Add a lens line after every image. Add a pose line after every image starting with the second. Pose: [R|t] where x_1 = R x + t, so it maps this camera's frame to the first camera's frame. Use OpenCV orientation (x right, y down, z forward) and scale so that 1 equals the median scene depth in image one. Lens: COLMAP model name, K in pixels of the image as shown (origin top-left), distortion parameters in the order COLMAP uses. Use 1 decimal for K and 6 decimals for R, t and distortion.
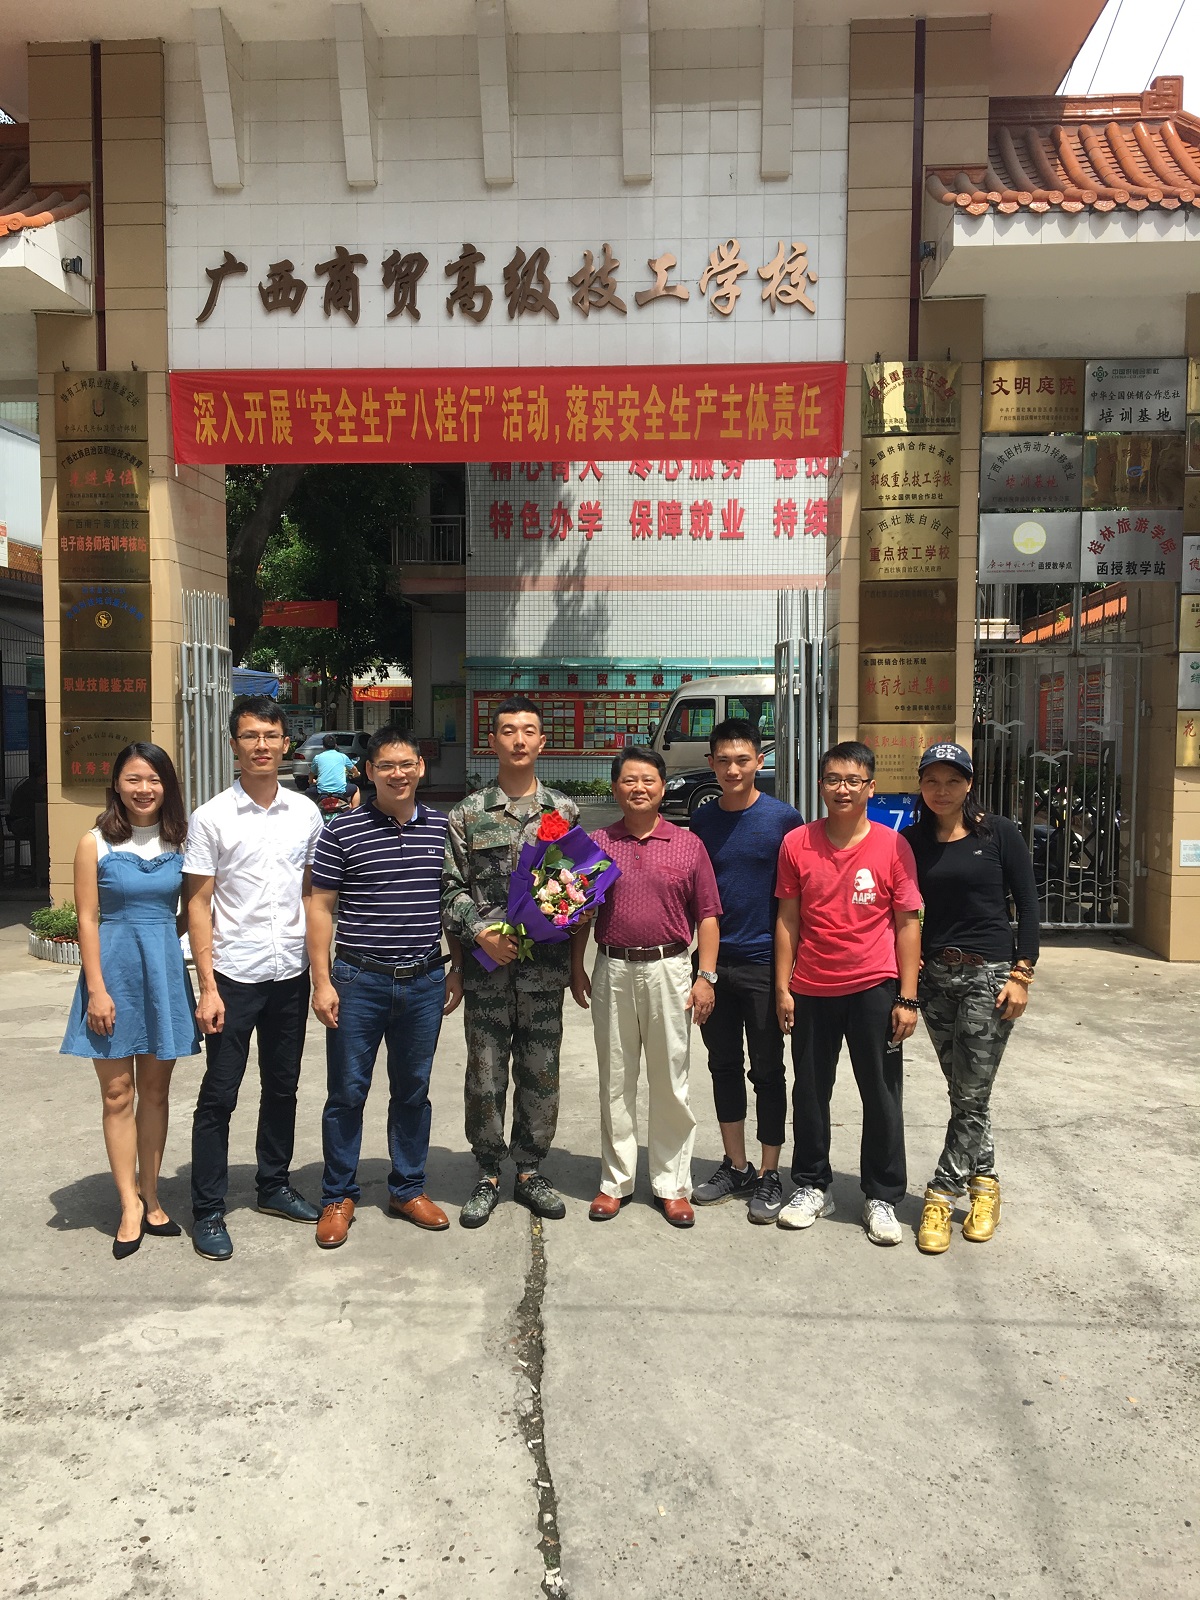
lens RADIAL K [[1350.4, 0, 600.0], [0, 1350.4, 800.0], [0, 0, 1]] dist [0.085491, -0.105512]
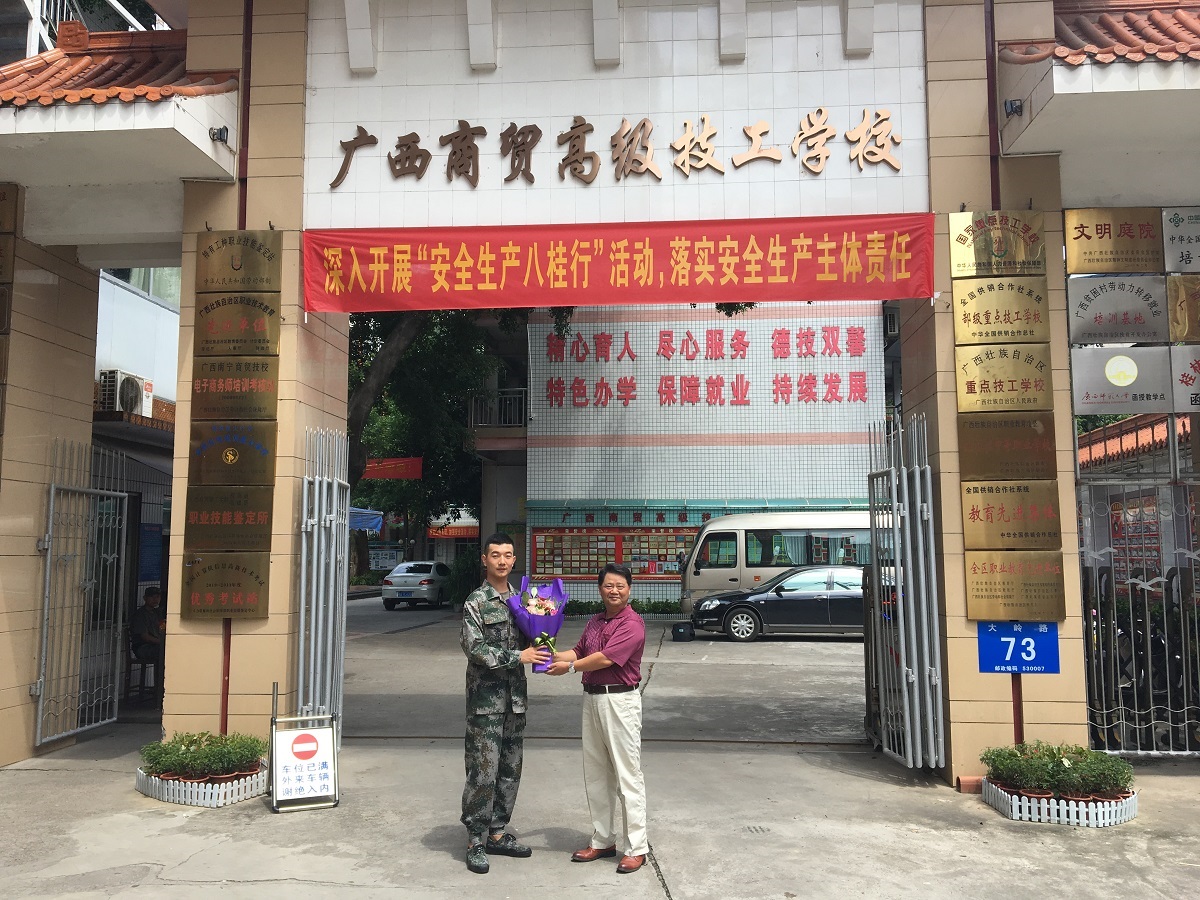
lens RADIAL K [[1012.8, 0, 600.0], [0, 1012.8, 450.0], [0, 0, 1]] dist [0.085491, -0.105512]
pose [[0.999960, -0.006266, -0.006419, -0.074884], [0.005168, 0.987299, -0.158787, -0.010097], [0.007332, 0.158747, 0.987292, 0.226817]]
